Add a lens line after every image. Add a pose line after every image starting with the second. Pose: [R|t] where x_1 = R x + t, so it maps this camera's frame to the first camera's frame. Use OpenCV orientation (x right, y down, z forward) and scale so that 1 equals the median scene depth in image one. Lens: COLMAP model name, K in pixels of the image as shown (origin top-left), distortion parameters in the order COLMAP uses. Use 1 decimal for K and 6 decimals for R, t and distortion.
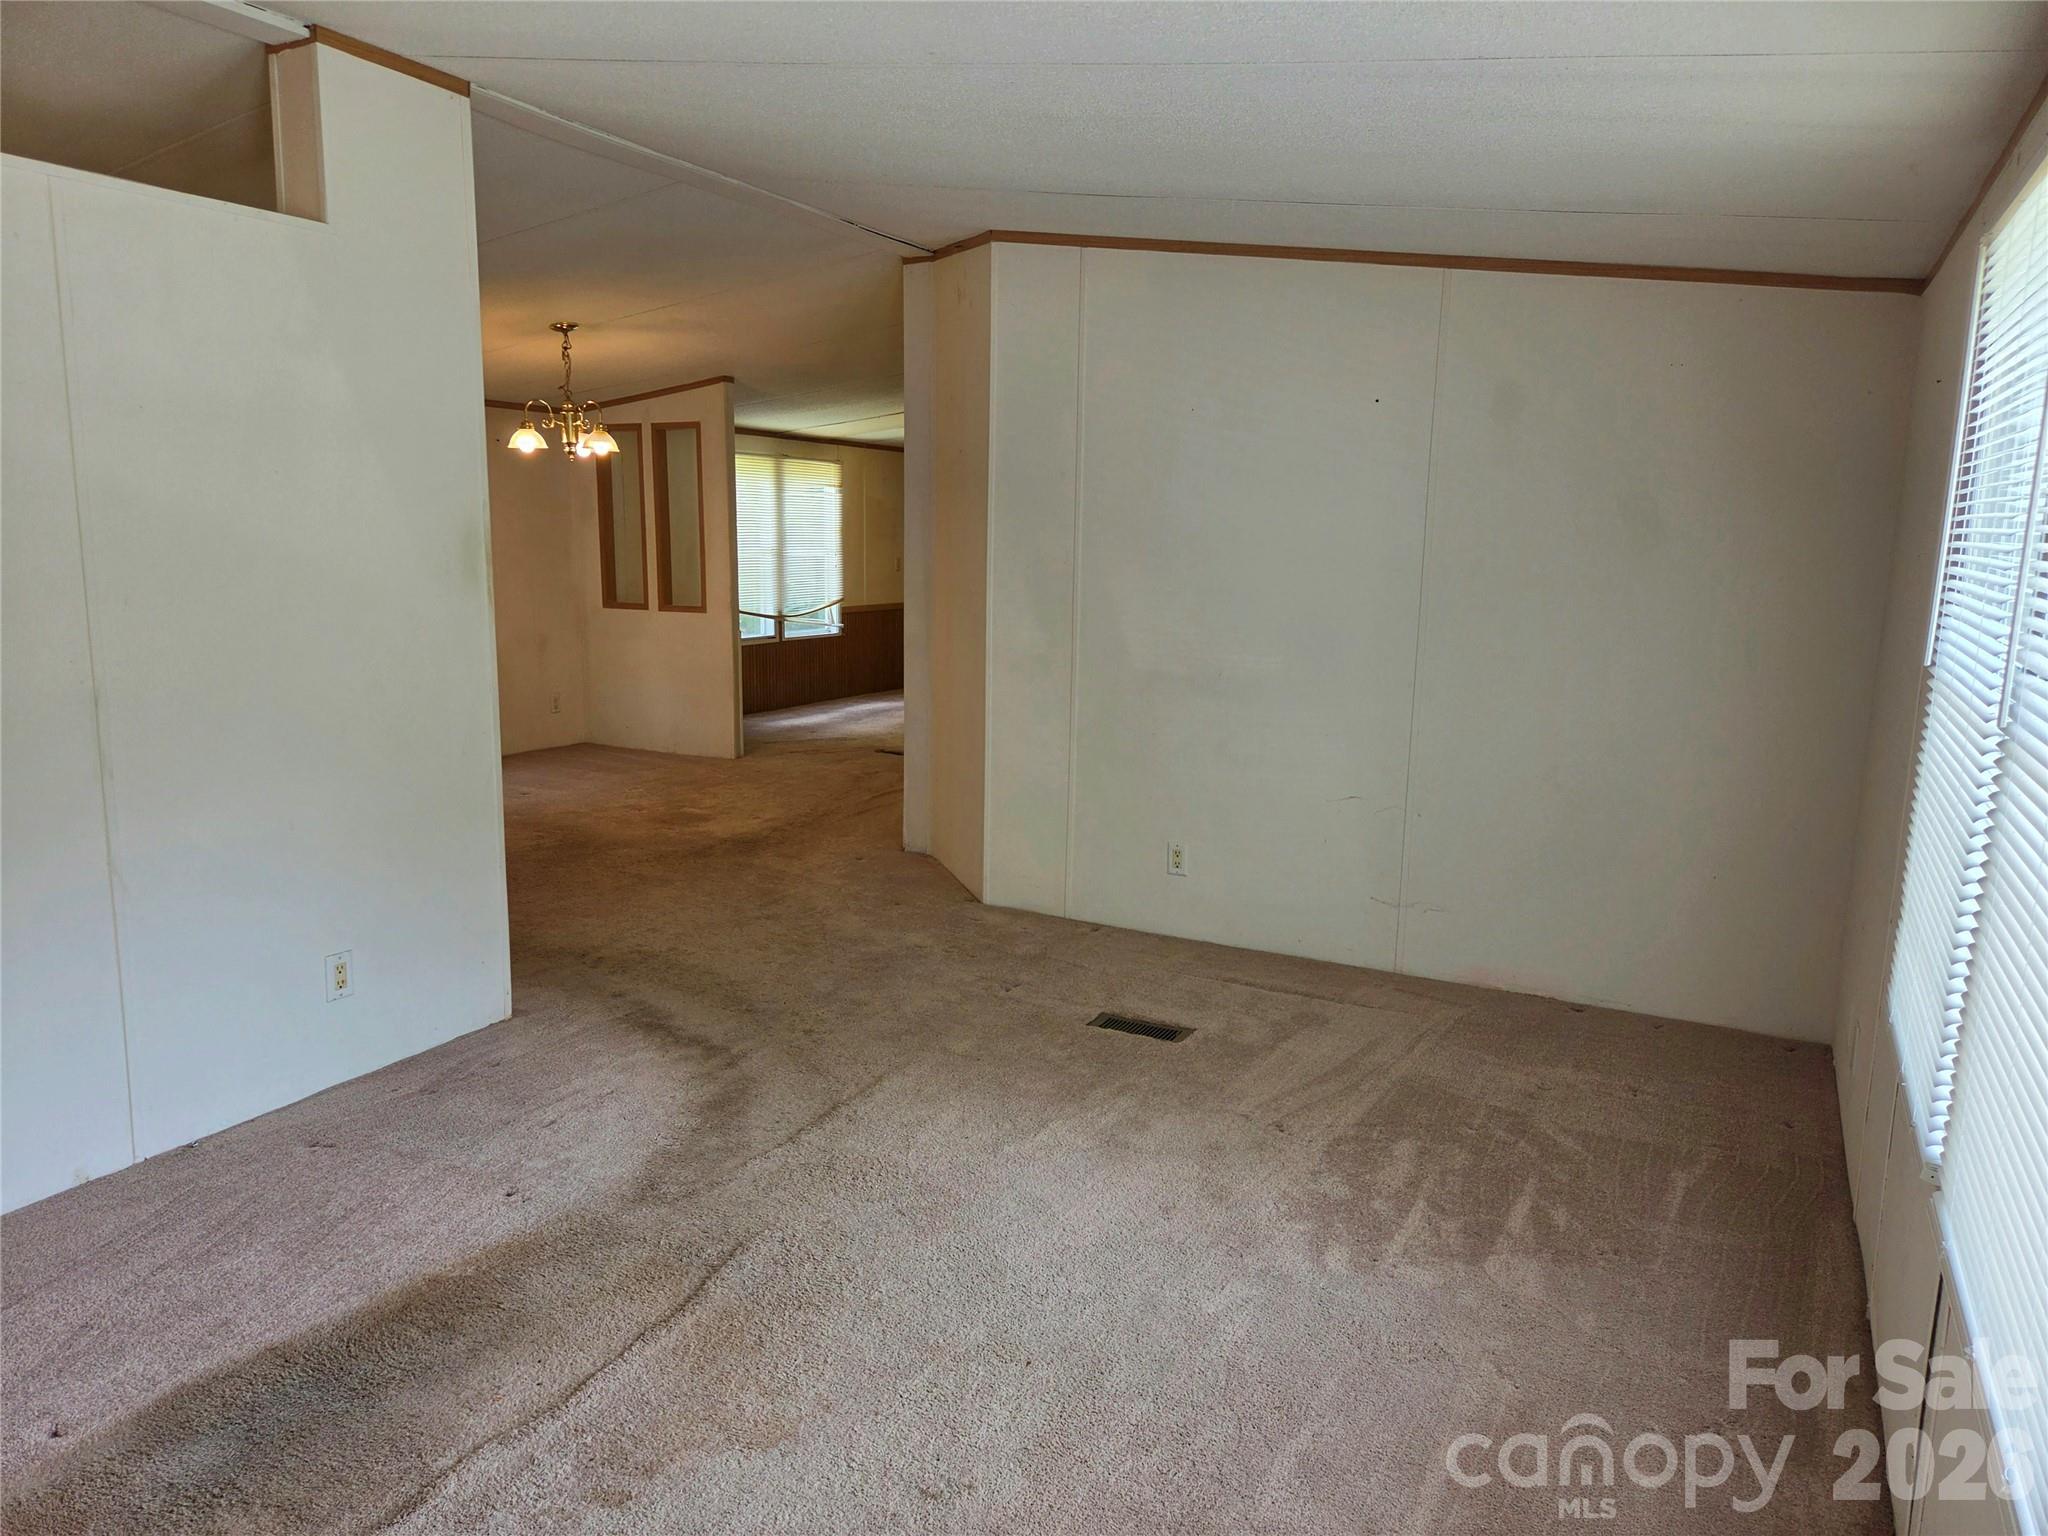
lens RADIAL K [[1355.6, 0, 1024.4], [0, 1355.6, 764.8], [0, 0, 1]] dist [0.040866, -0.022674]
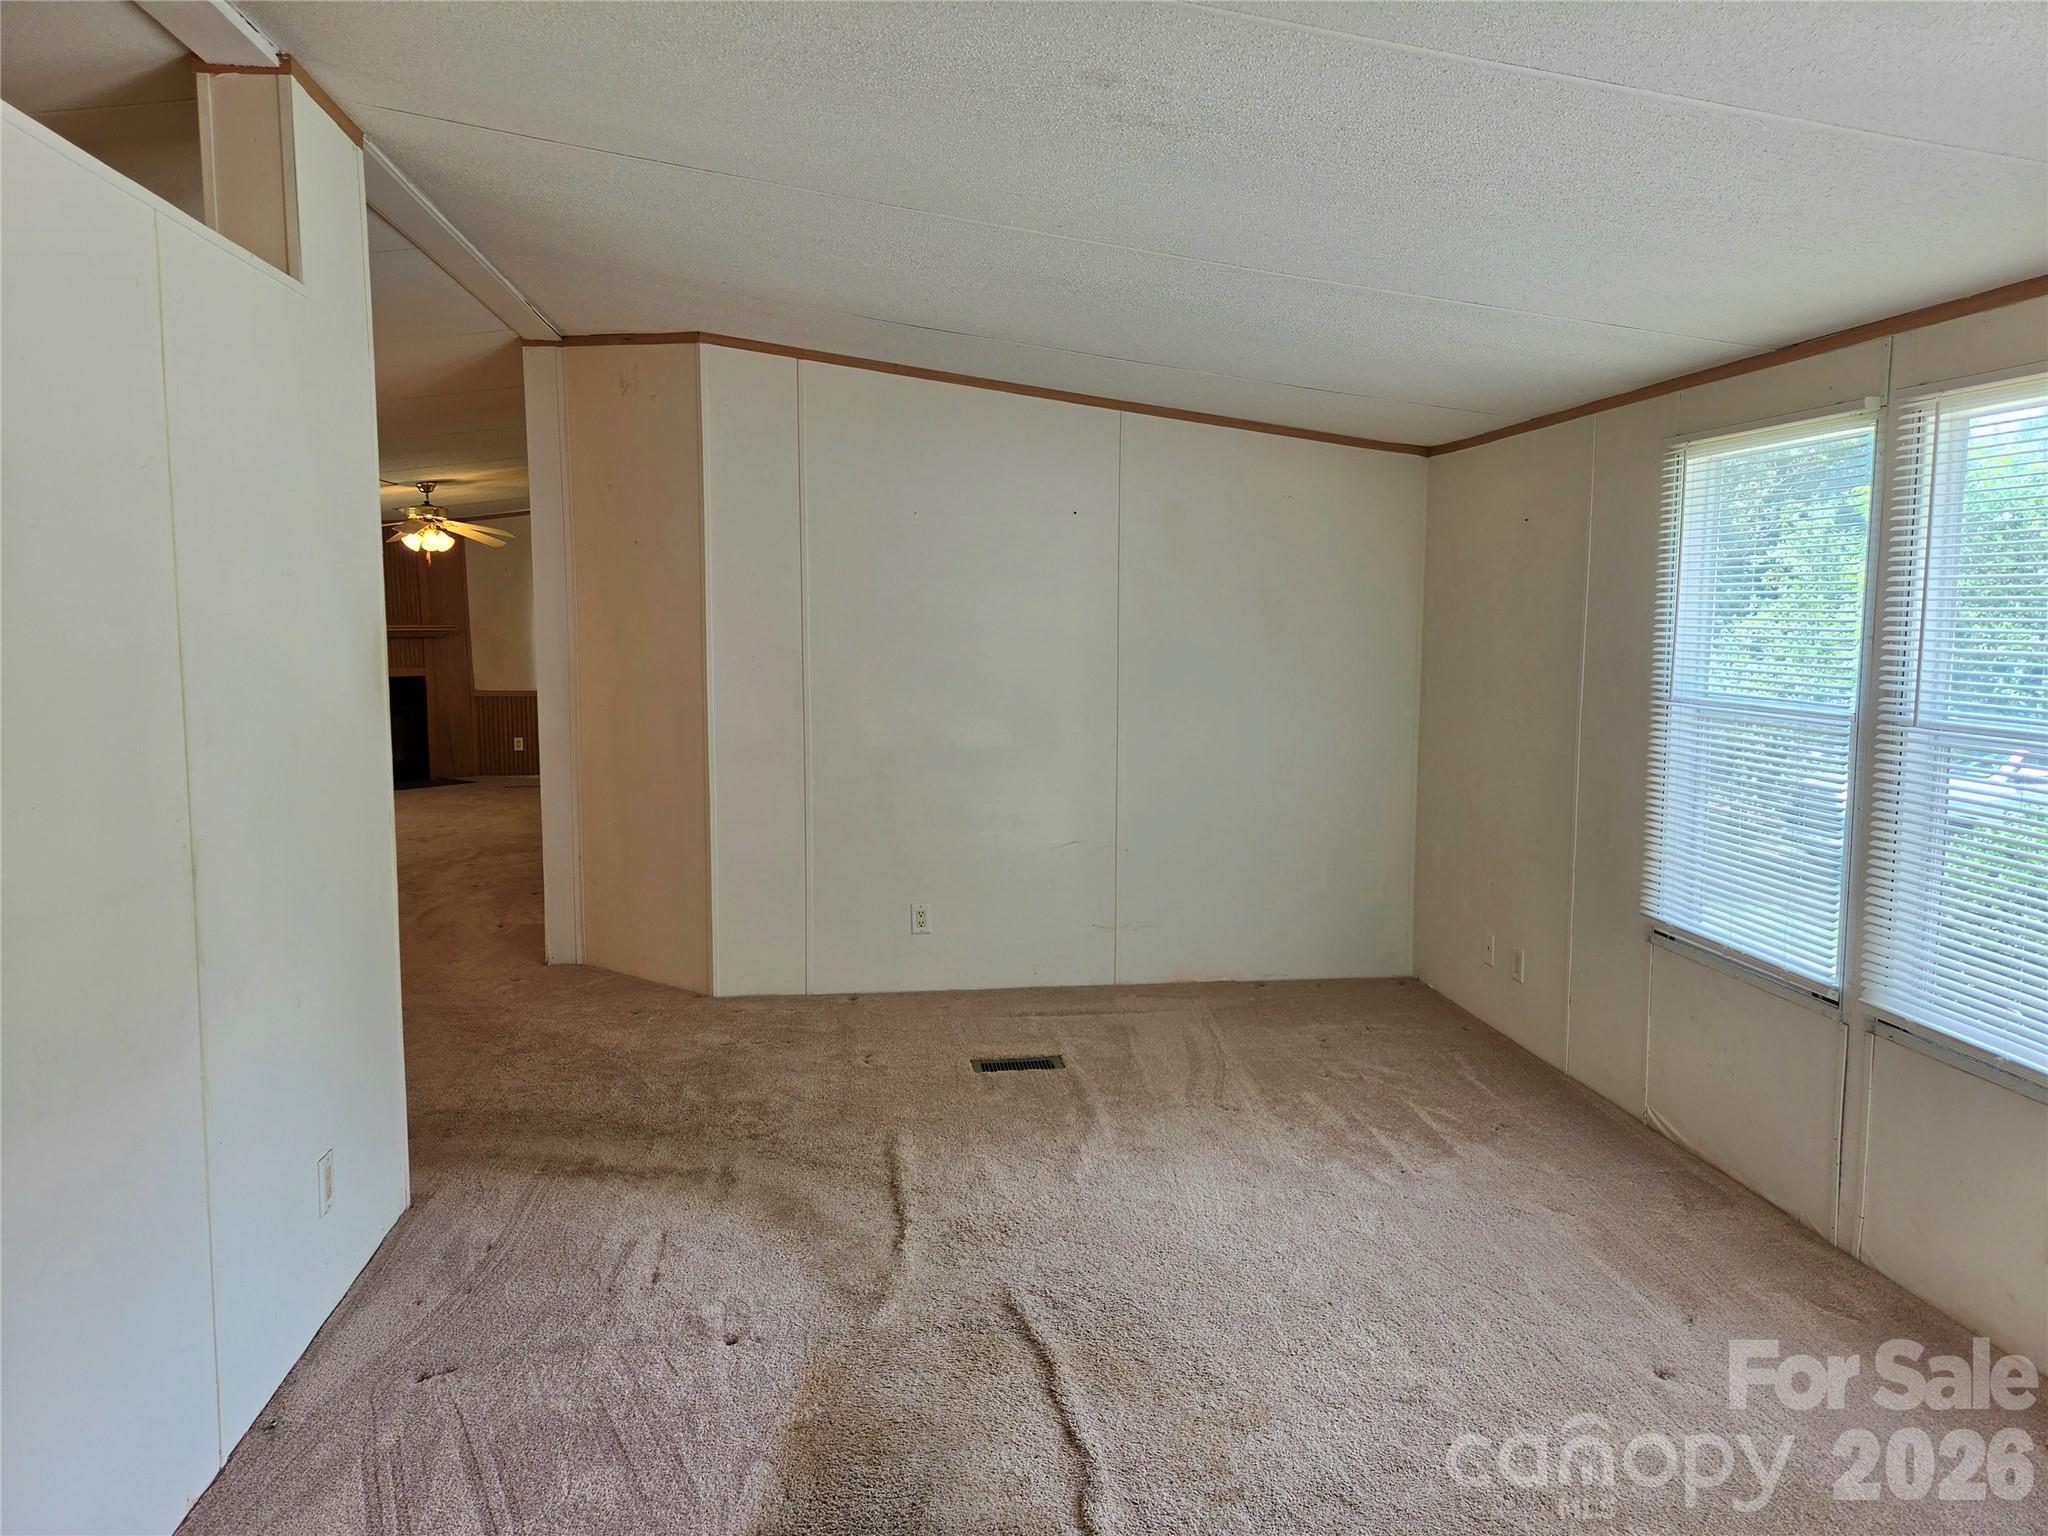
lens RADIAL K [[1355.6, 0, 1012.1], [0, 1355.6, 758.5], [0, 0, 1]] dist [0.040866, -0.022674]
pose [[0.822532, -0.077657, 0.563392, -0.503708], [0.111790, 0.993384, -0.026283, -0.024822], [-0.557623, 0.084600, 0.825772, 0.064119]]
